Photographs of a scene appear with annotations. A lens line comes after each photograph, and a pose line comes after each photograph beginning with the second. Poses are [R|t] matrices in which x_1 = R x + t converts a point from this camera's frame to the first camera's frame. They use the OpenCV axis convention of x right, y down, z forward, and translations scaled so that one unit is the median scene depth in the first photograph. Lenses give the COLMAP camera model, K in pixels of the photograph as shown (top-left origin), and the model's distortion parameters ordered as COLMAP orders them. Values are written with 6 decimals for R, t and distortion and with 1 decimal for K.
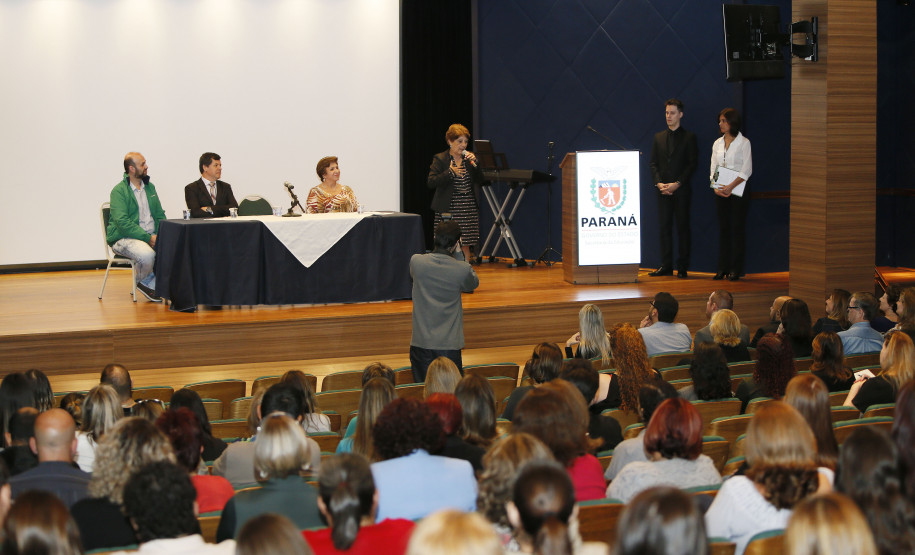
lens RADIAL K [[1910.2, 0, 457.6], [0, 1910.2, 299.2], [0, 0, 1]] dist [-0.304466, -0.189193]
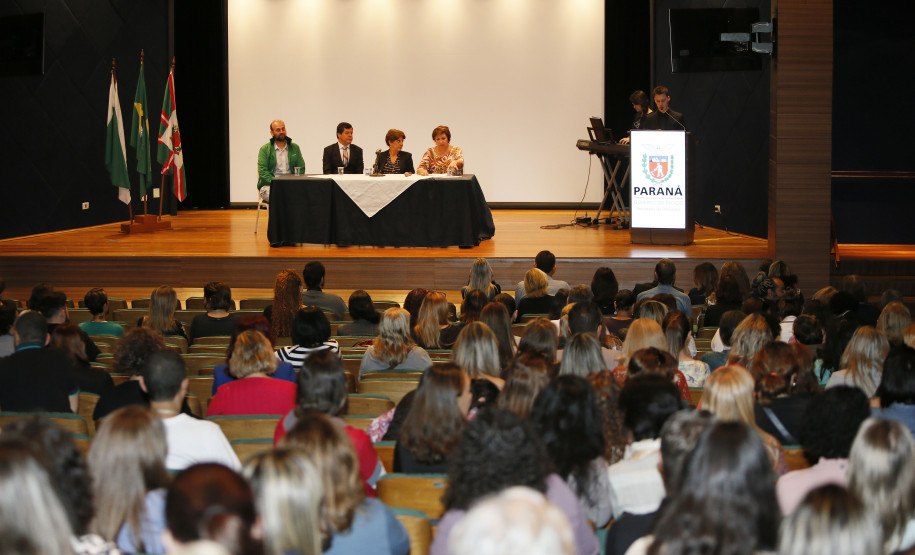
lens RADIAL K [[1910.2, 0, 457.6], [0, 1910.2, 299.2], [0, 0, 1]] dist [-0.304466, -0.189193]
pose [[0.877578, 0.071932, -0.474007, 0.527467], [-0.054622, 0.997244, 0.050207, -0.026732], [0.476313, -0.018169, 0.879088, -0.077434]]
